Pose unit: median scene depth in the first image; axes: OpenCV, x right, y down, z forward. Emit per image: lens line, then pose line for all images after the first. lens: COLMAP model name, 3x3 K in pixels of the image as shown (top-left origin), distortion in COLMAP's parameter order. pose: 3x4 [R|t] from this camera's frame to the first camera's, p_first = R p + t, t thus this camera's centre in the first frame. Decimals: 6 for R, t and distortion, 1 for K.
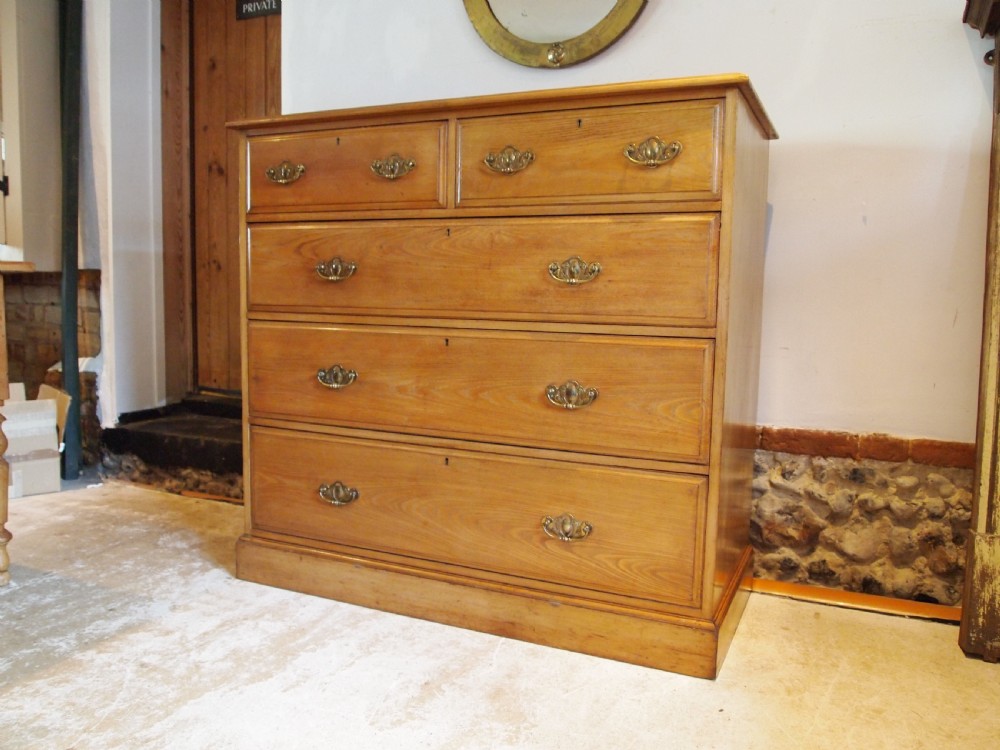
lens RADIAL K [[784.5, 0, 514.8], [0, 784.5, 382.0], [0, 0, 1]] dist [-0.049749, 0.002616]
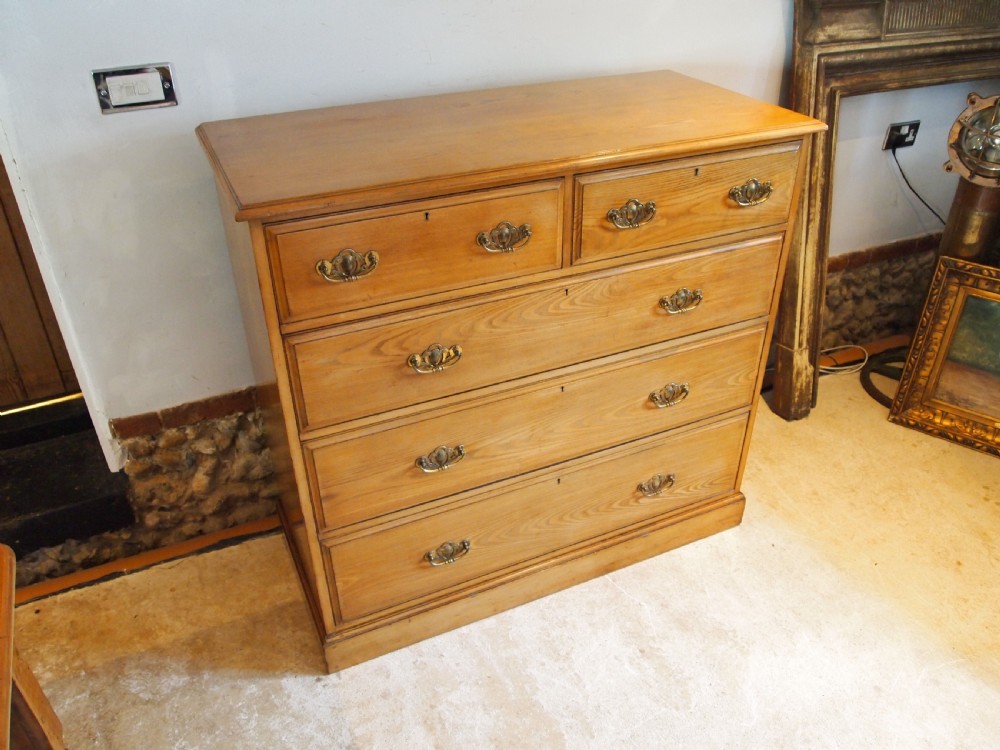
lens RADIAL K [[784.5, 0, 502.2], [0, 784.5, 372.5], [0, 0, 1]] dist [-0.049749, 0.002616]
pose [[0.665083, -0.420226, 0.617312, -0.754029], [0.103888, 0.870671, 0.480769, -0.563786], [-0.739508, -0.255620, 0.622725, 0.437296]]
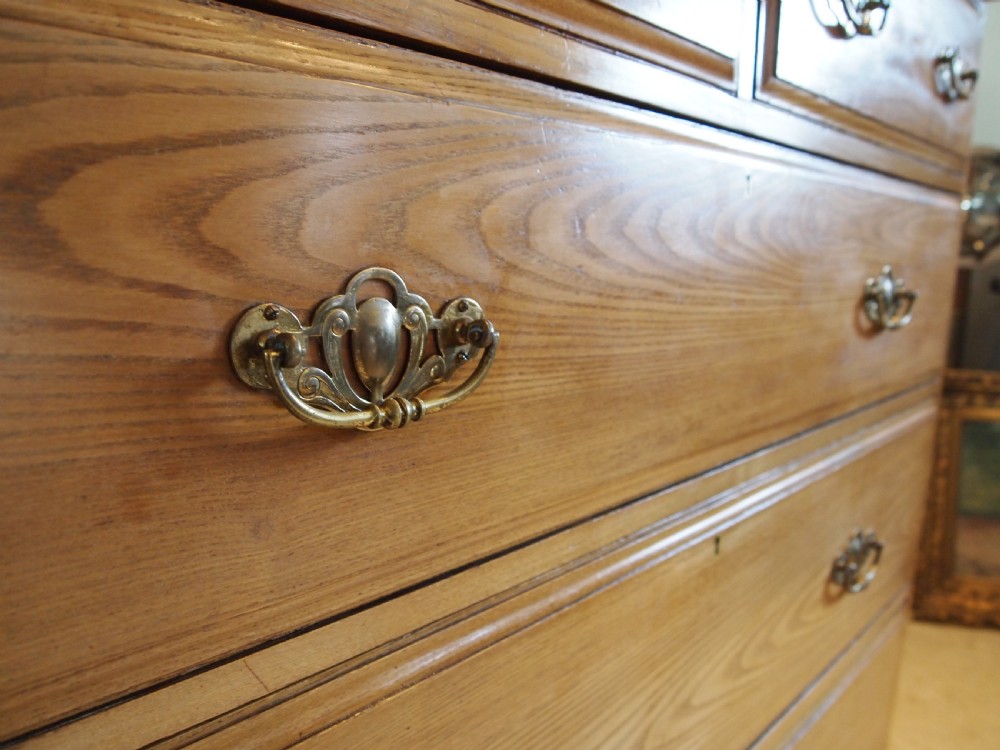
lens RADIAL K [[784.5, 0, 510.0], [0, 784.5, 382.4], [0, 0, 1]] dist [-0.049749, 0.002616]
pose [[0.316456, -0.180662, 0.931245, -0.388249], [0.079714, 0.983289, 0.163670, -0.171204], [-0.945252, 0.022439, 0.325569, 0.979465]]
